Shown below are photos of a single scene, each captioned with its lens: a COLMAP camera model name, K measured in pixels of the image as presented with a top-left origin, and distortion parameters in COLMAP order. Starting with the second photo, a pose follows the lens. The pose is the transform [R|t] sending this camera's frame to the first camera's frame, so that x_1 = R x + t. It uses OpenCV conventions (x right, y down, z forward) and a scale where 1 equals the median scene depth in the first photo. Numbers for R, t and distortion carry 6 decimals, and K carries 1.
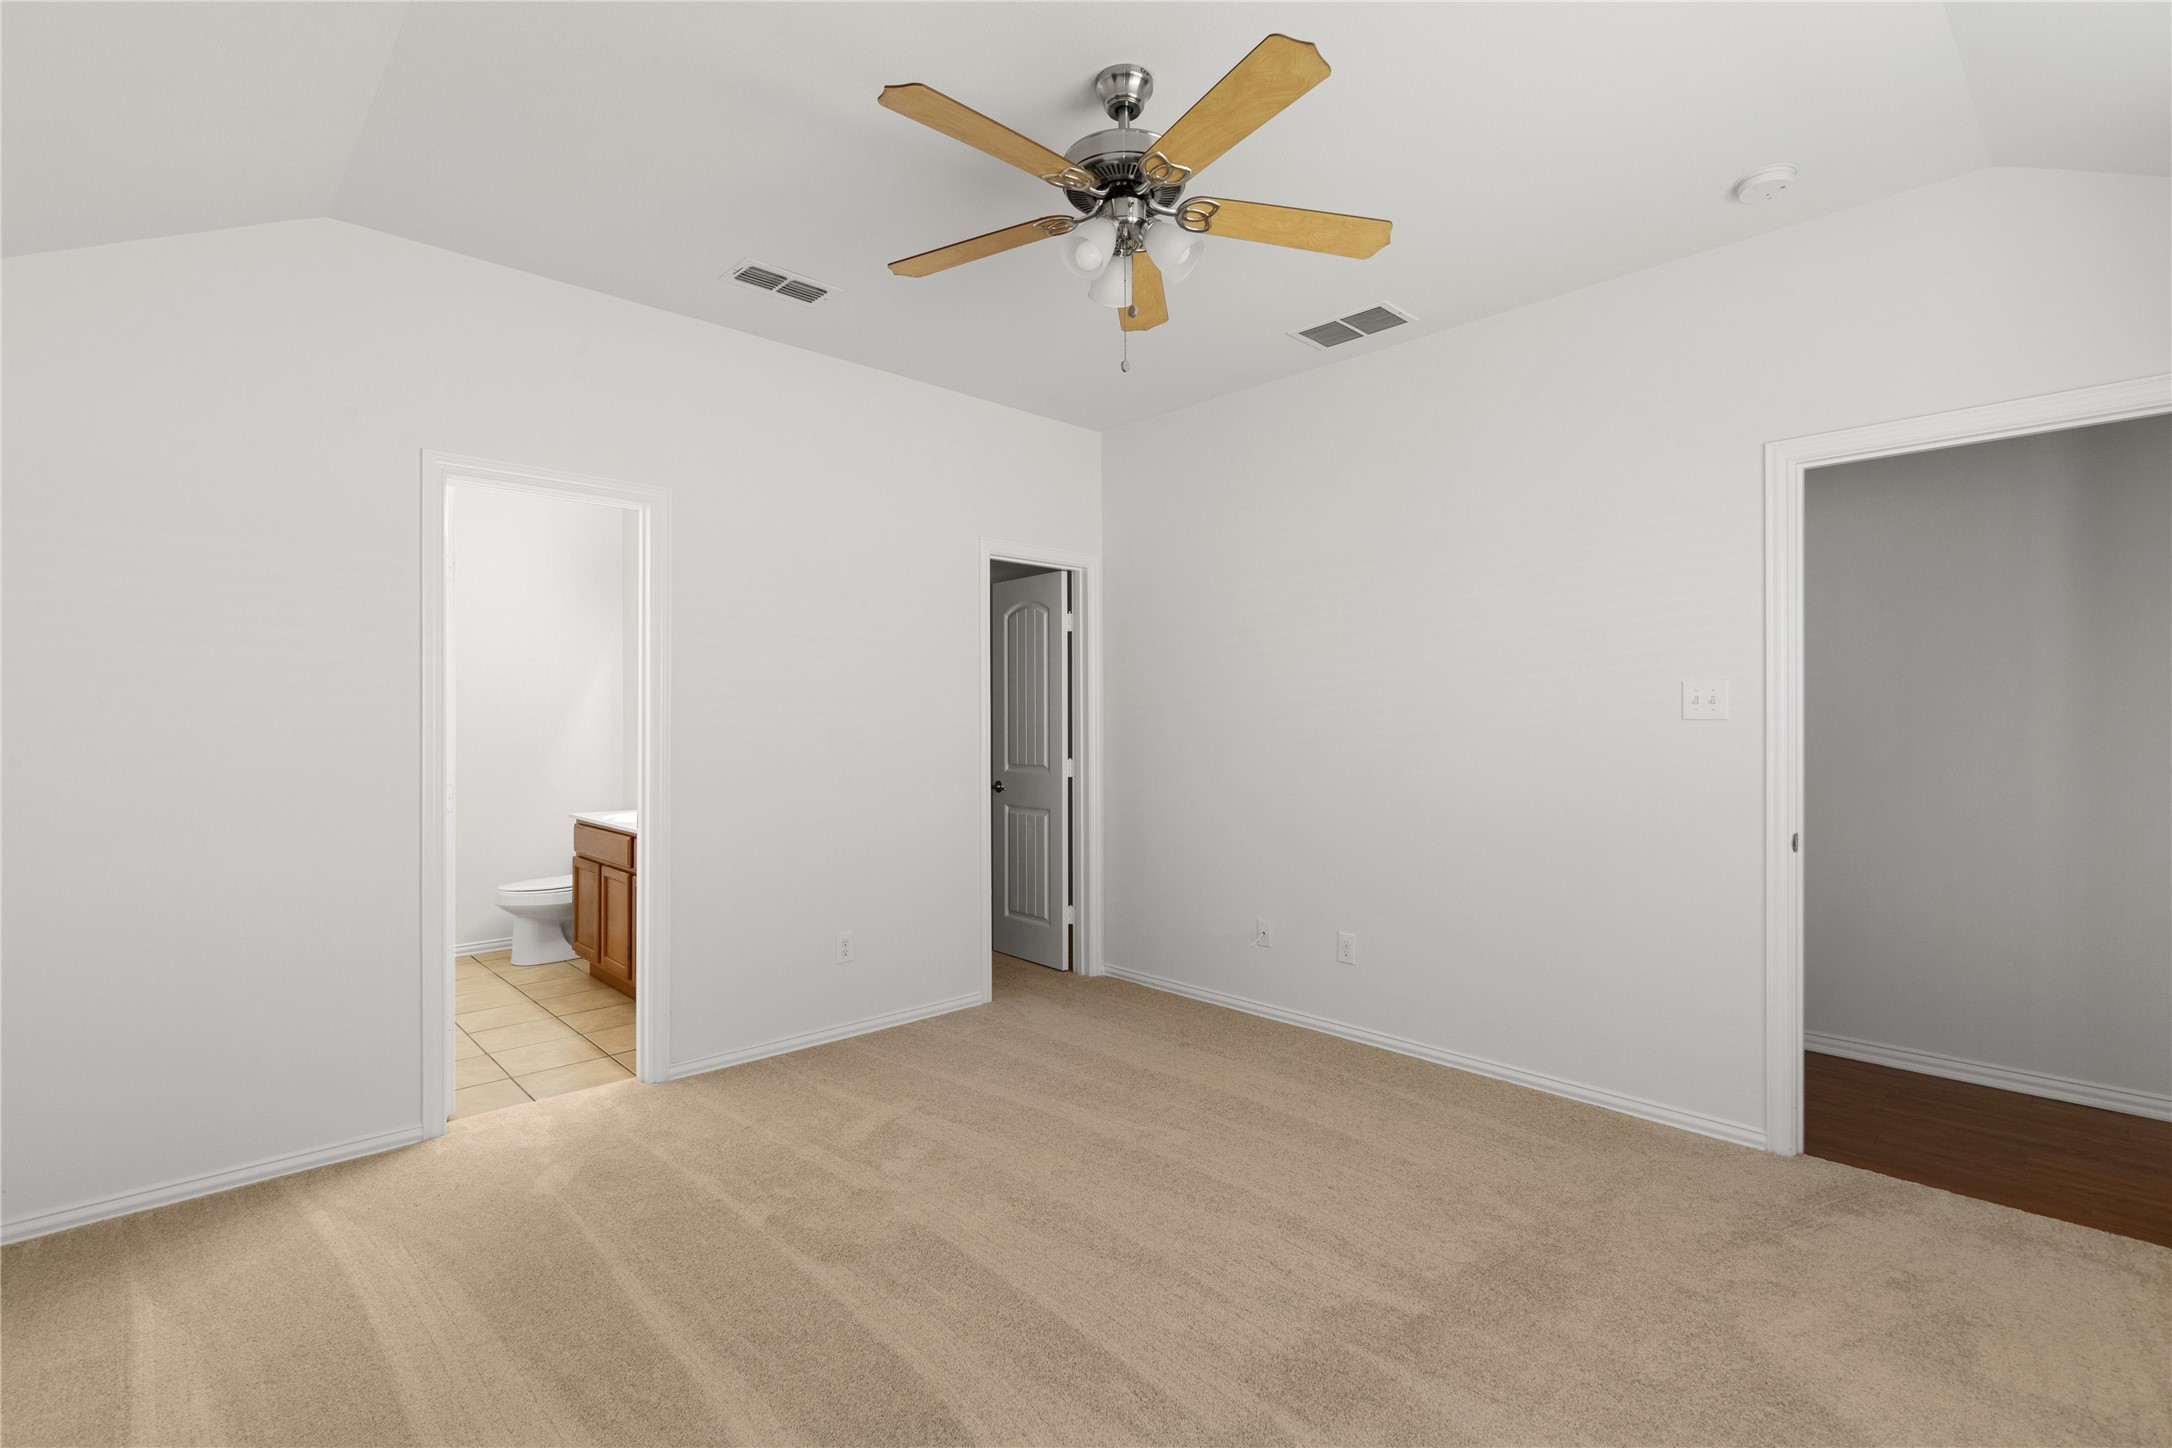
lens RADIAL K [[998.4, 0, 1091.7], [0, 998.4, 714.9], [0, 0, 1]] dist [0.019213, 0.001832]
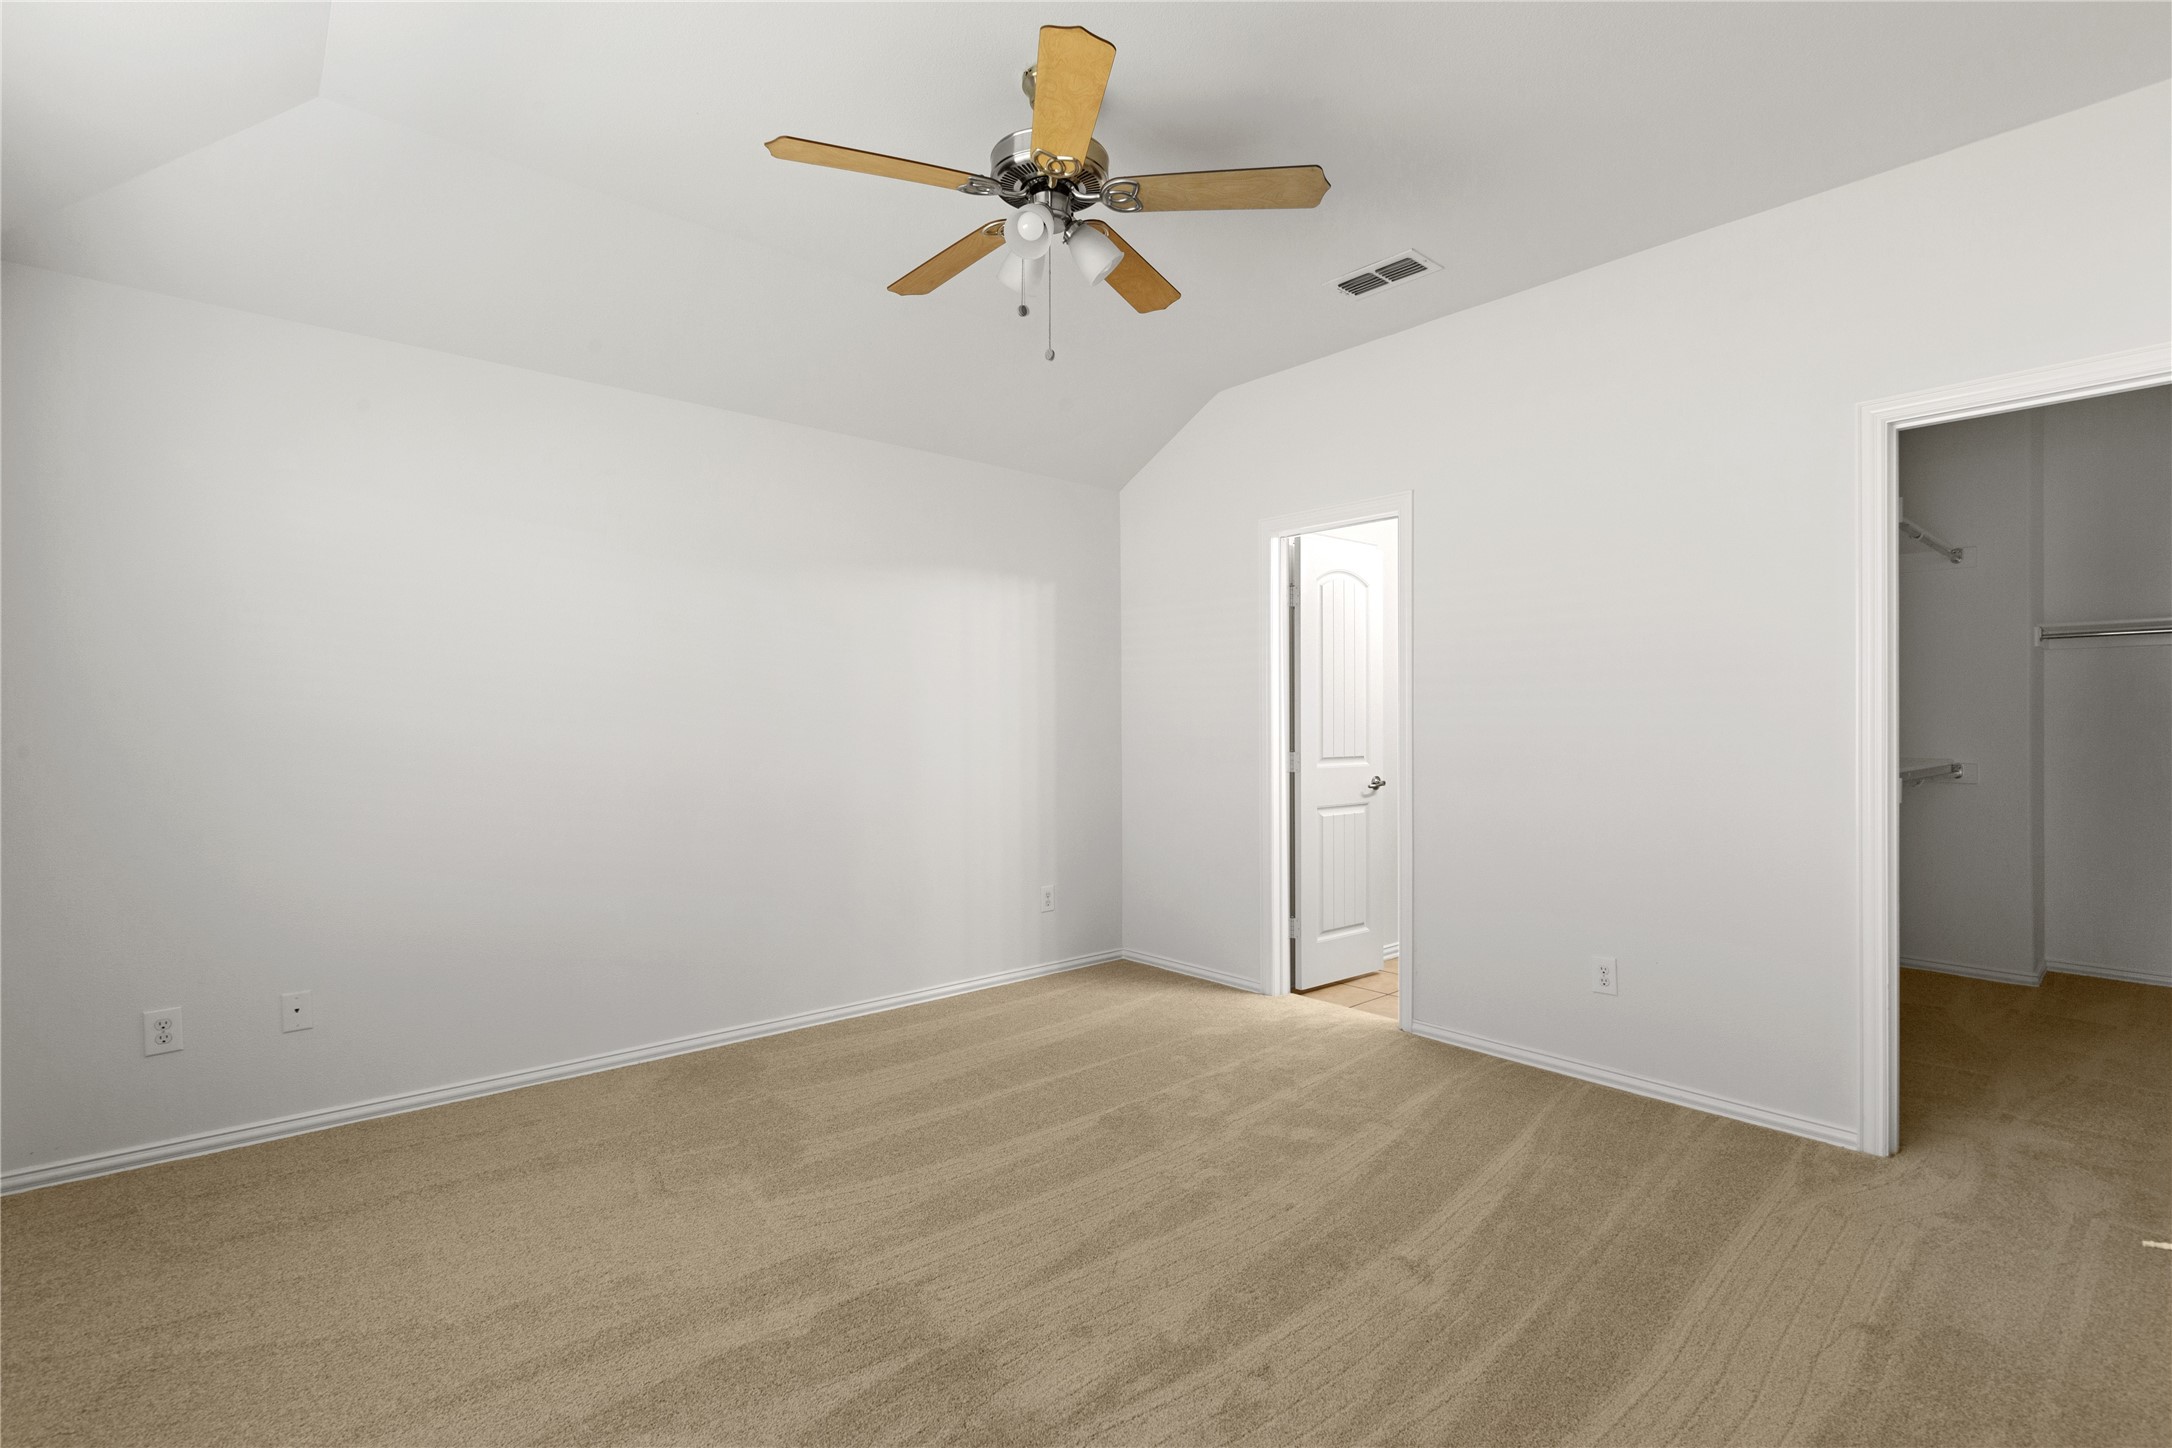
lens RADIAL K [[998.4, 0, 1091.8], [0, 998.4, 732.3], [0, 0, 1]] dist [0.019213, 0.001832]
pose [[-0.036863, 0.004113, -0.999312, 0.776594], [0.006356, 0.999972, 0.003881, 0.032850], [0.999300, -0.006208, -0.036889, 0.788833]]
